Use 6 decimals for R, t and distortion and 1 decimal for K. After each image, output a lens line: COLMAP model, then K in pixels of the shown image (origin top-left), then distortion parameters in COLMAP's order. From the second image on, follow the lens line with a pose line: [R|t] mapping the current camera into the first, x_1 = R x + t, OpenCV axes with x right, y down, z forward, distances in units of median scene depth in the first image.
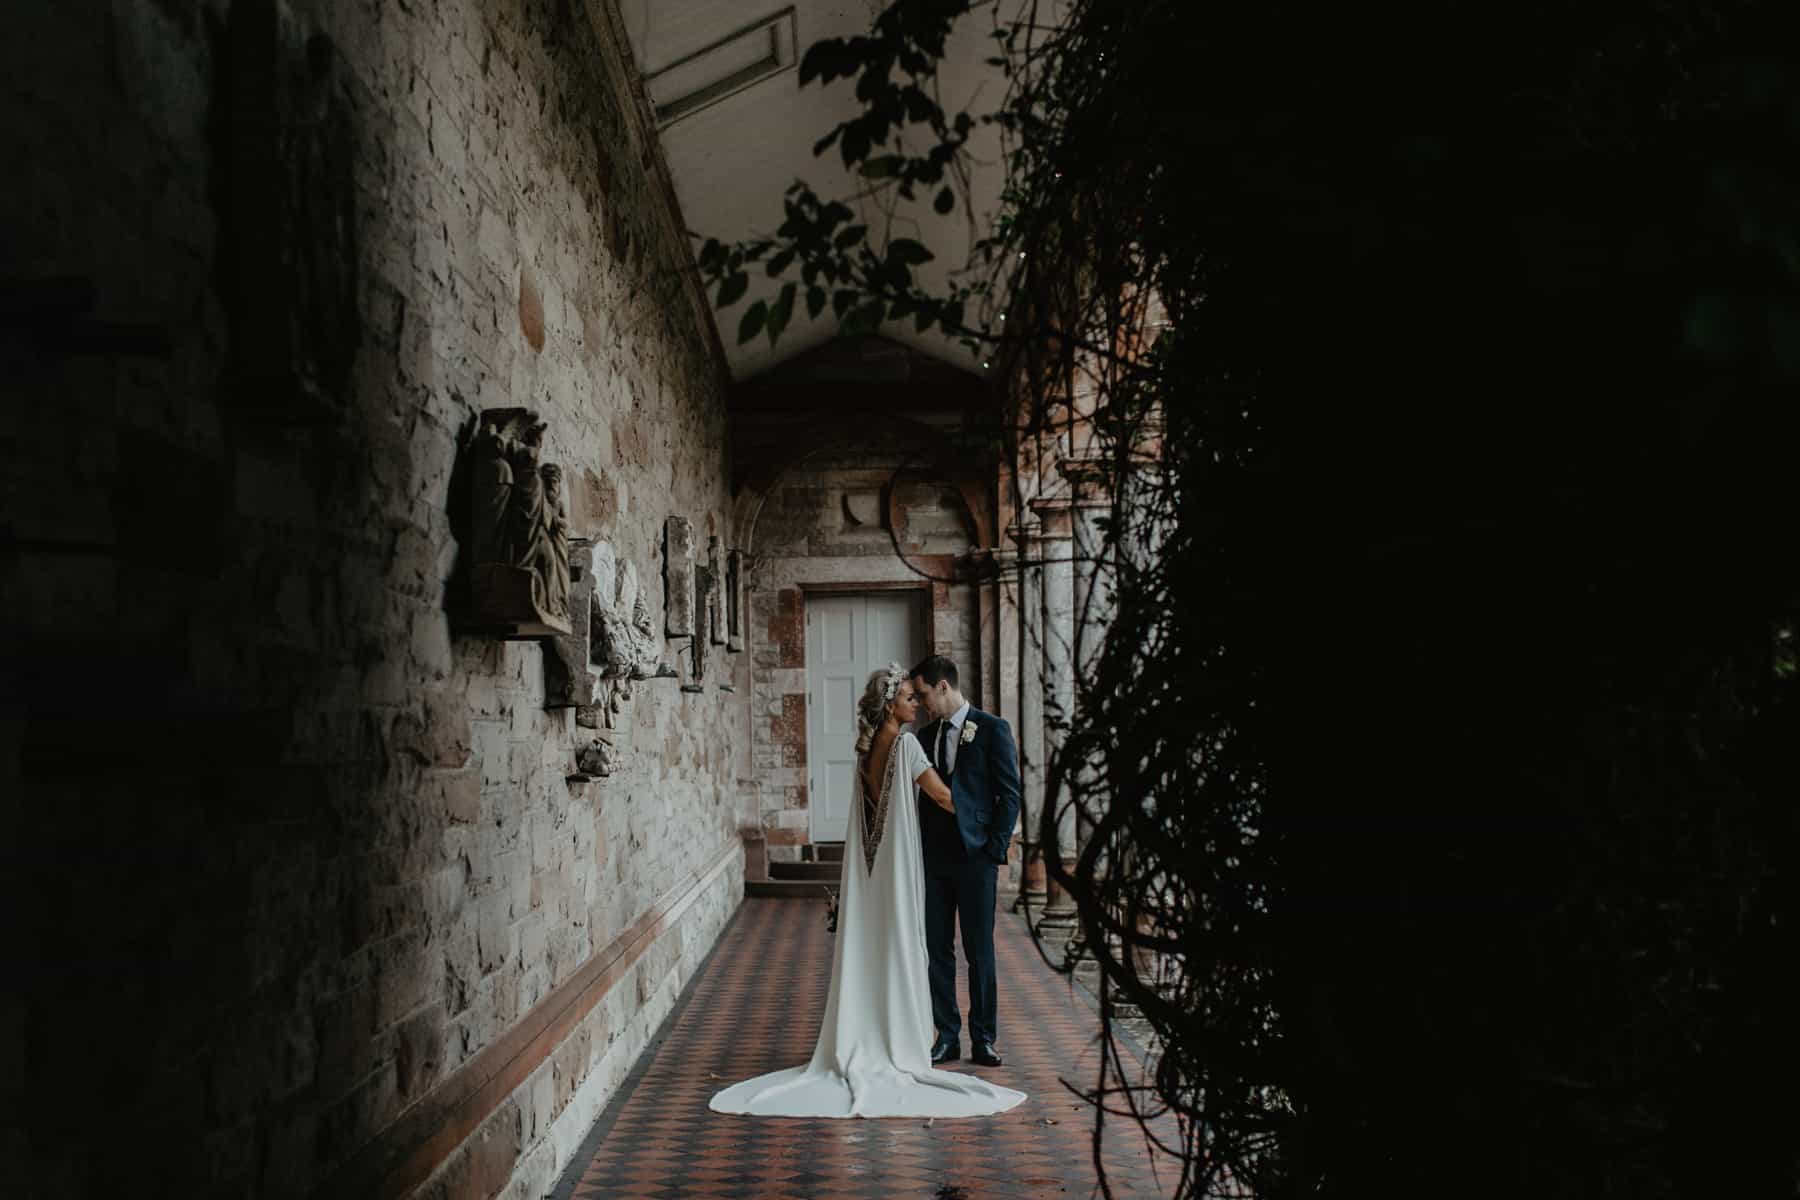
lens RADIAL K [[2445.3, 0, 900.0], [0, 2445.3, 600.0], [0, 0, 1]] dist [0.007639, 0.042488]
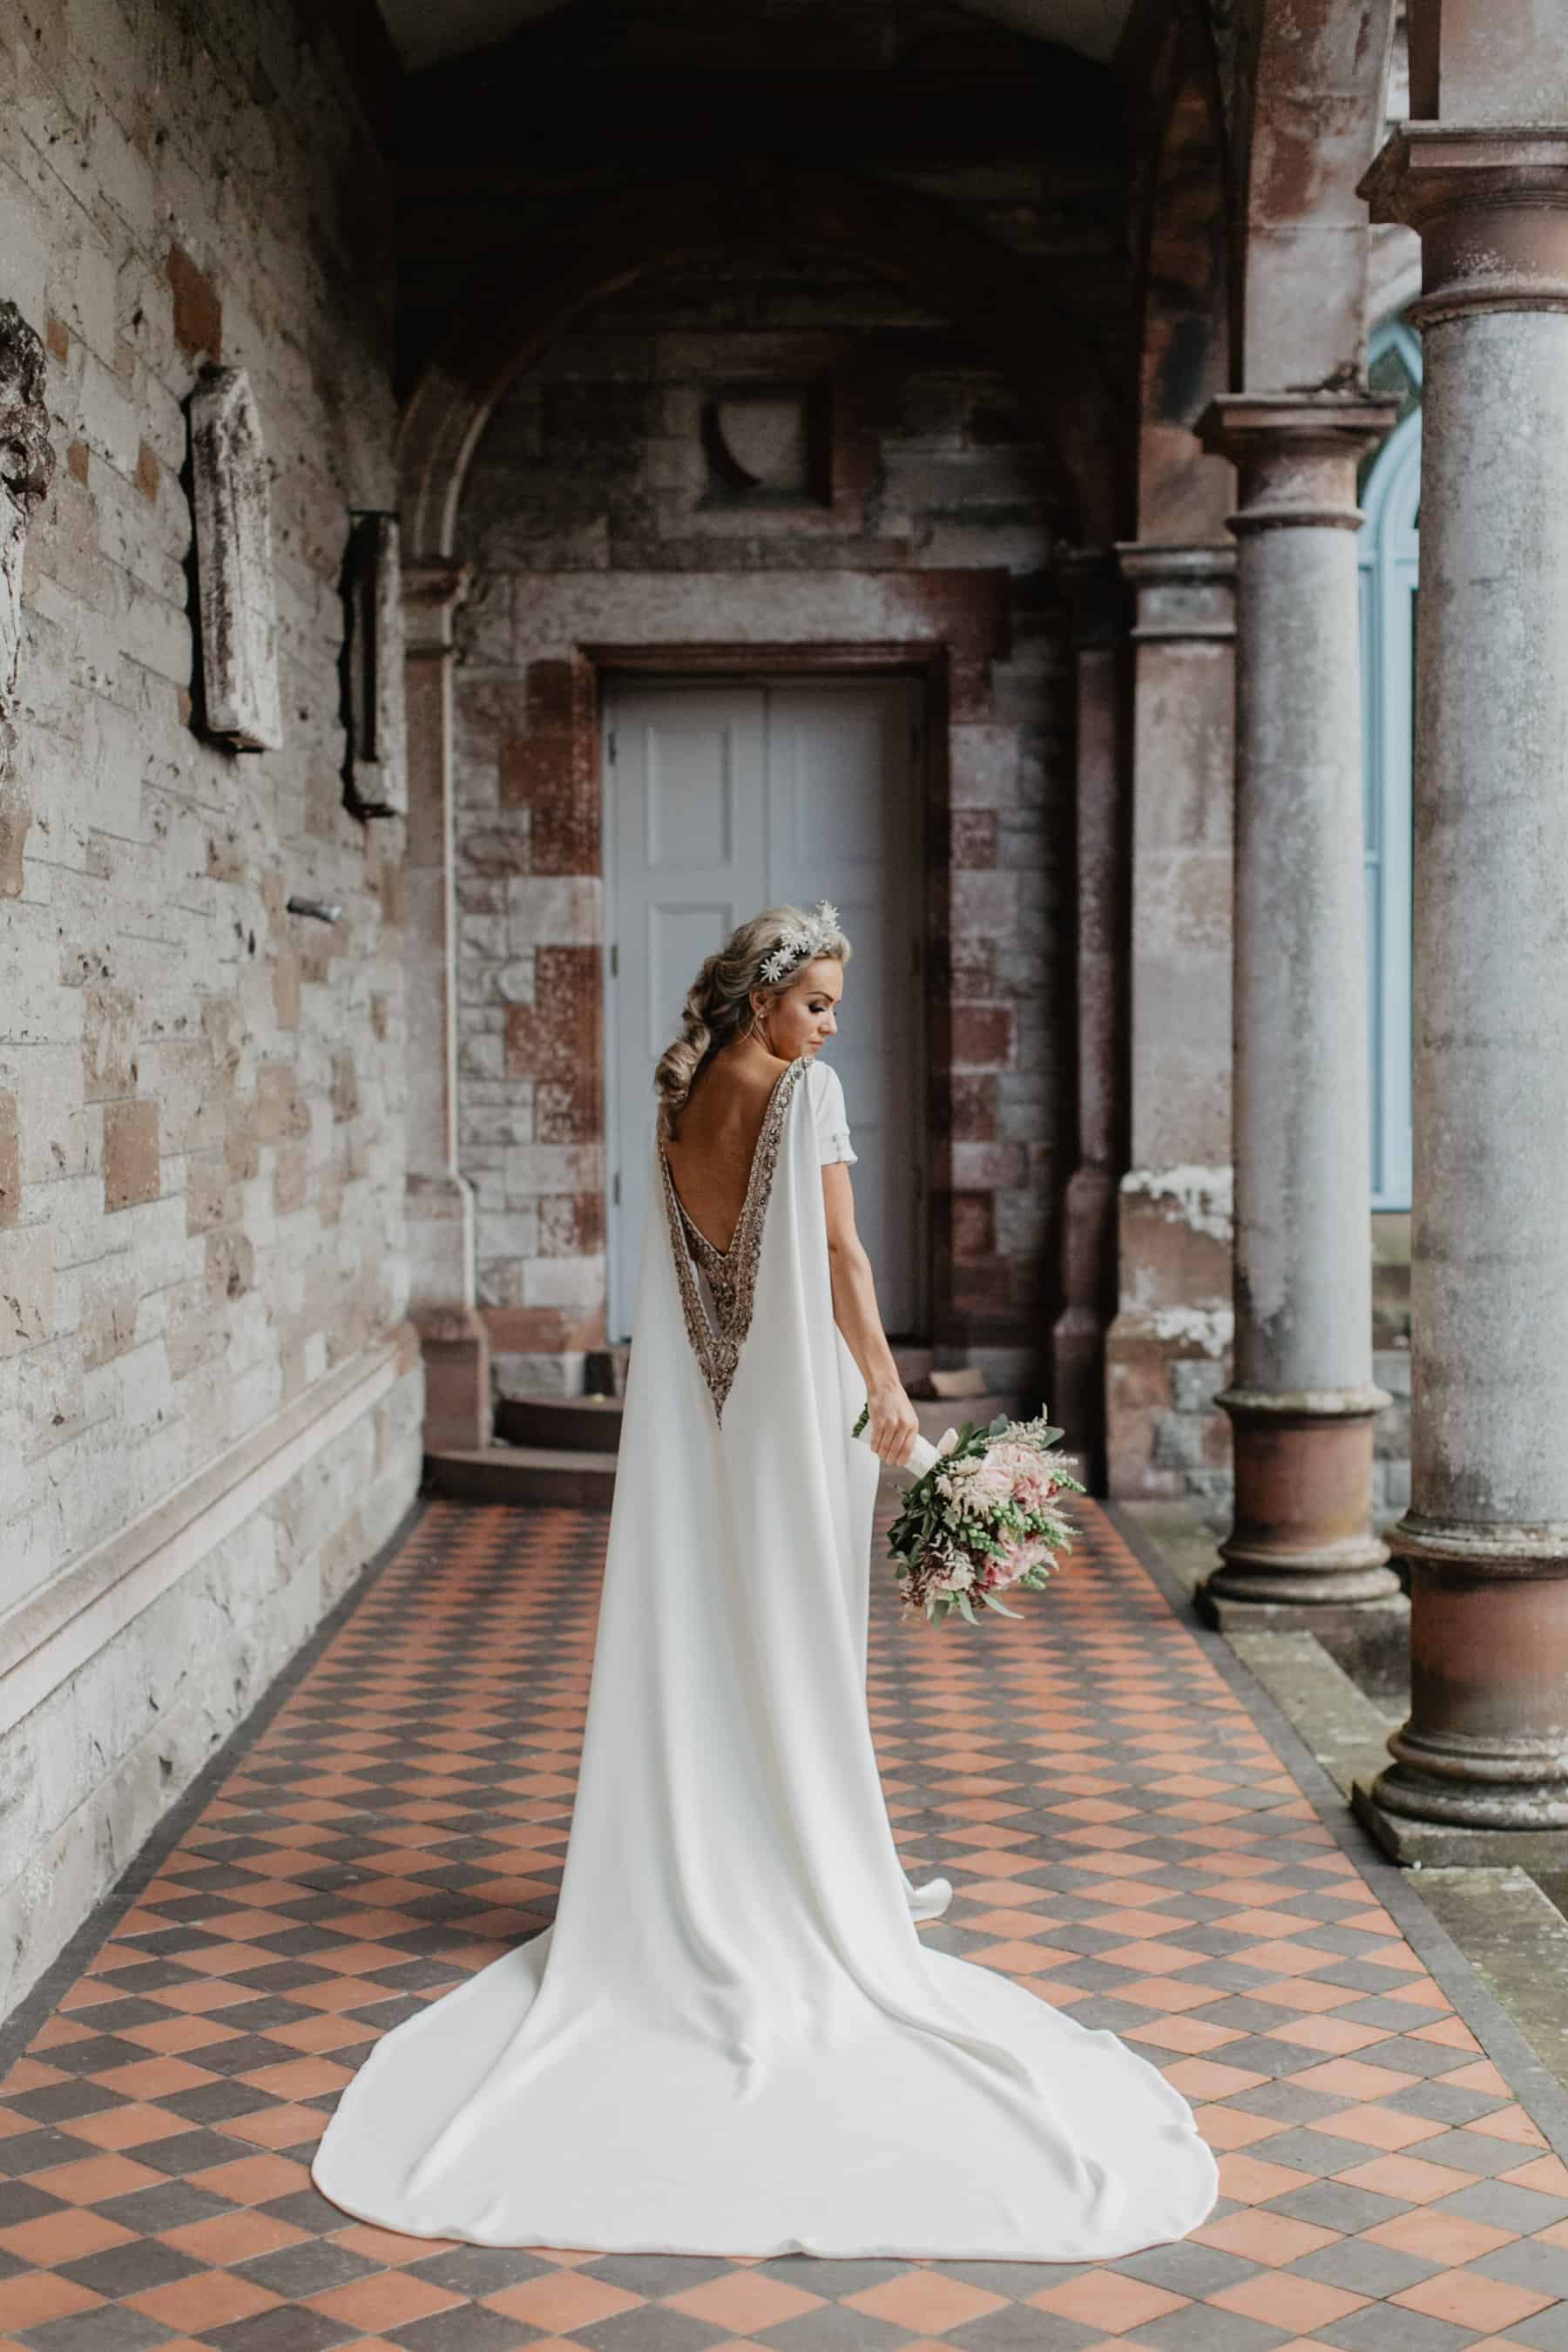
lens RADIAL K [[3195.3, 0, 784.0], [0, 3195.3, 1176.0], [0, 0, 1]] dist [0.007639, 0.042488]
pose [[0.999430, 0.014846, -0.030311, 0.004588], [-0.011687, 0.994730, 0.101859, 0.023474], [0.031663, -0.101447, 0.994337, 0.517679]]
